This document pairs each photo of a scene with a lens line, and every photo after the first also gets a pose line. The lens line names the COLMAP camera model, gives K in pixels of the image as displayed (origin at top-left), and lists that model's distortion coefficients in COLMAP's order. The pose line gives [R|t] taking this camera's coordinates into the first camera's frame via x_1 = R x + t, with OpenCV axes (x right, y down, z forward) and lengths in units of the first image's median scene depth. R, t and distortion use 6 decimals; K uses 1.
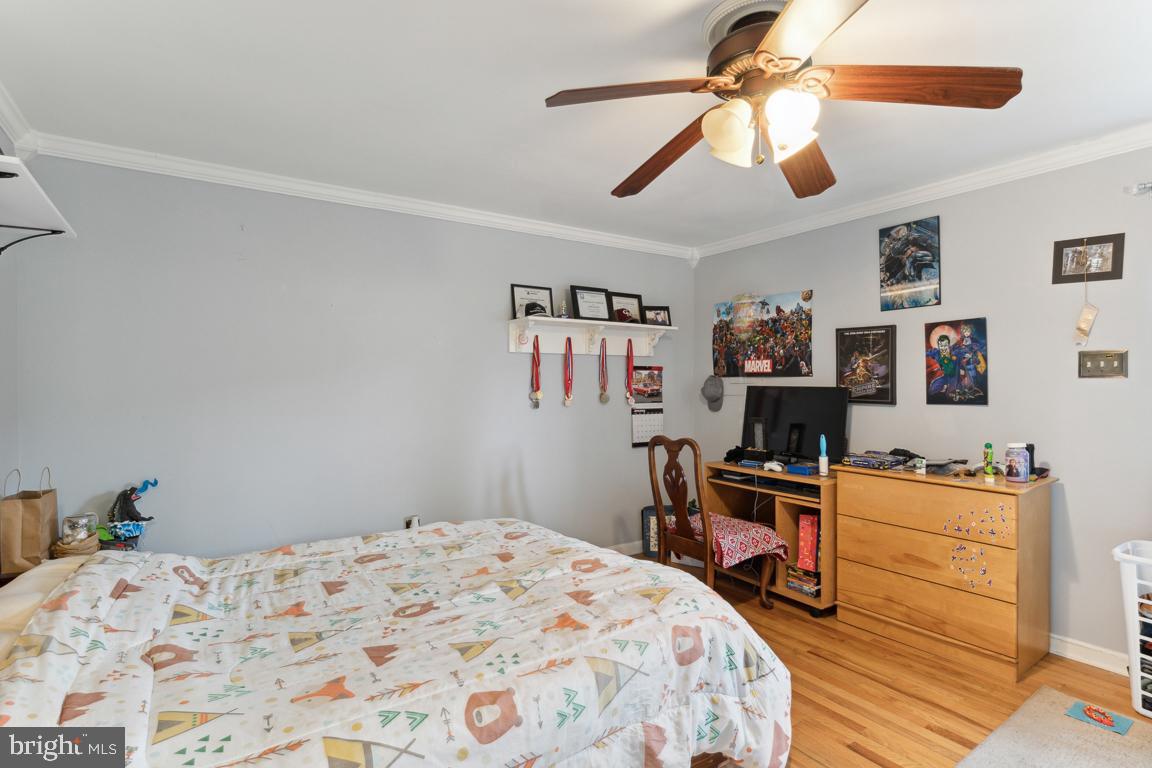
lens RADIAL K [[582.8, 0, 580.9], [0, 582.8, 379.5], [0, 0, 1]] dist [-0.014363, 0.000500]
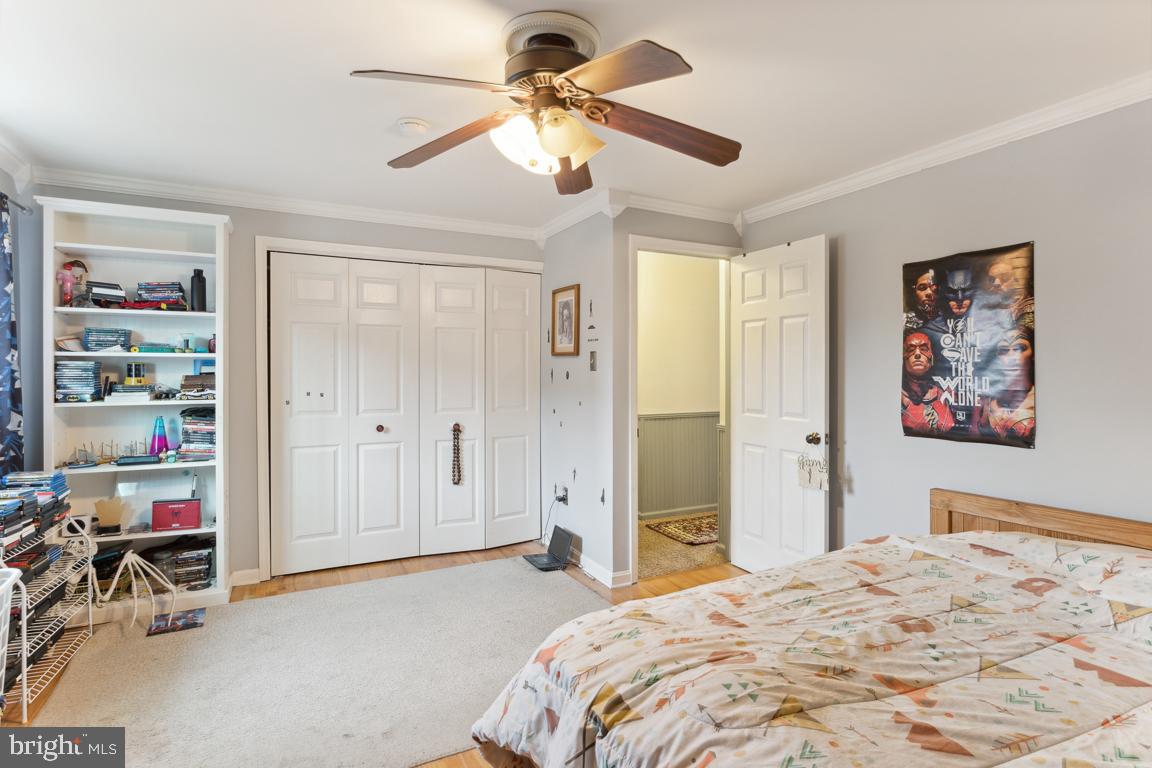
lens RADIAL K [[582.8, 0, 580.9], [0, 582.8, 379.5], [0, 0, 1]] dist [-0.014363, 0.000500]
pose [[-0.993459, 0.003358, 0.114141, 0.128434], [0.003902, 0.999982, 0.004536, 0.011726], [-0.114124, 0.004951, -0.993454, 2.099367]]
